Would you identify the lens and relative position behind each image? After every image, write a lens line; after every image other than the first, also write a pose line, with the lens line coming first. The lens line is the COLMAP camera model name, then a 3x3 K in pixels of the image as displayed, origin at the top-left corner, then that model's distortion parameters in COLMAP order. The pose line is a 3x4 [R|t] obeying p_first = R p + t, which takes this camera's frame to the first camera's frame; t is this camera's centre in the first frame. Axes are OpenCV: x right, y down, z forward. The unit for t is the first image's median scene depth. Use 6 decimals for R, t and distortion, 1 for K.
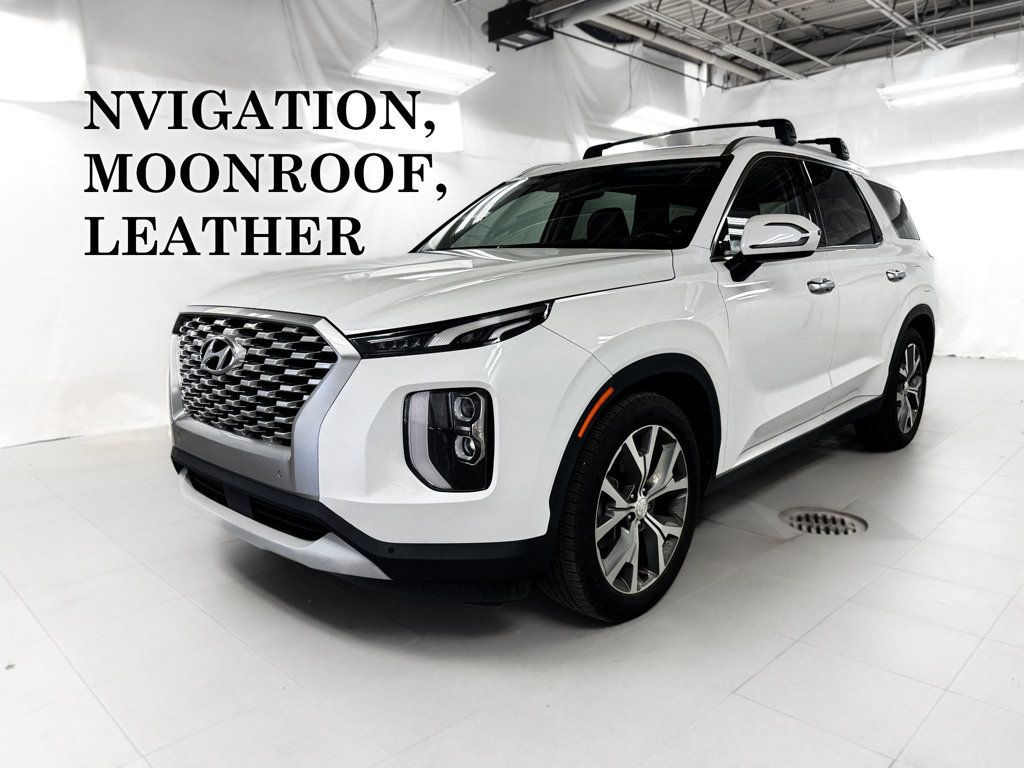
lens RADIAL K [[740.5, 0, 511.2], [0, 740.5, 384.1], [0, 0, 1]] dist [0.011573, -0.003644]
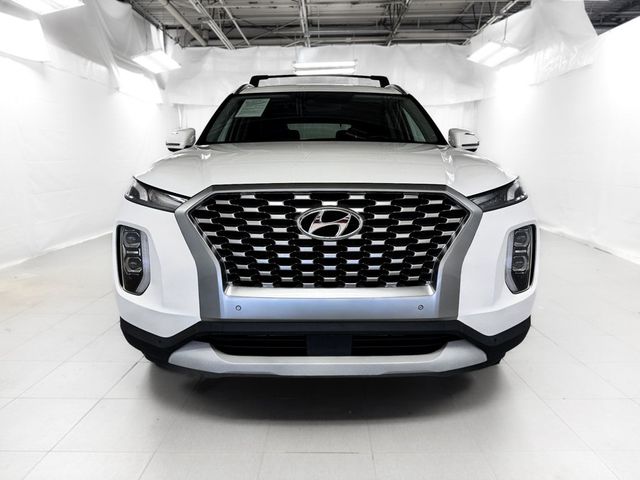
lens RADIAL K [[462.8, 0, 317.4], [0, 462.8, 240.7], [0, 0, 1]] dist [0.011573, -0.003644]
pose [[0.717891, -0.112479, 0.687008, -0.573302], [0.108806, 0.992862, 0.048856, -0.032049], [-0.687600, 0.039678, 0.725005, 0.309686]]
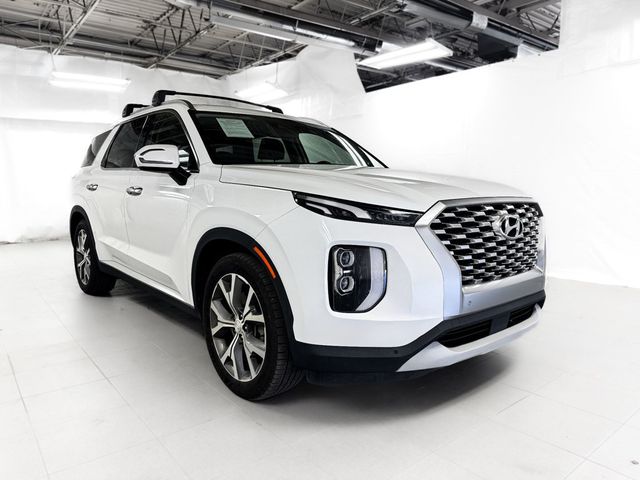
lens RADIAL K [[462.8, 0, 315.0], [0, 462.8, 240.3], [0, 0, 1]] dist [0.011573, -0.003644]
pose [[0.115180, -0.105680, 0.987707, -0.858616], [0.157848, 0.983638, 0.086837, -0.096795], [-0.980723, 0.145906, 0.129977, 0.771836]]
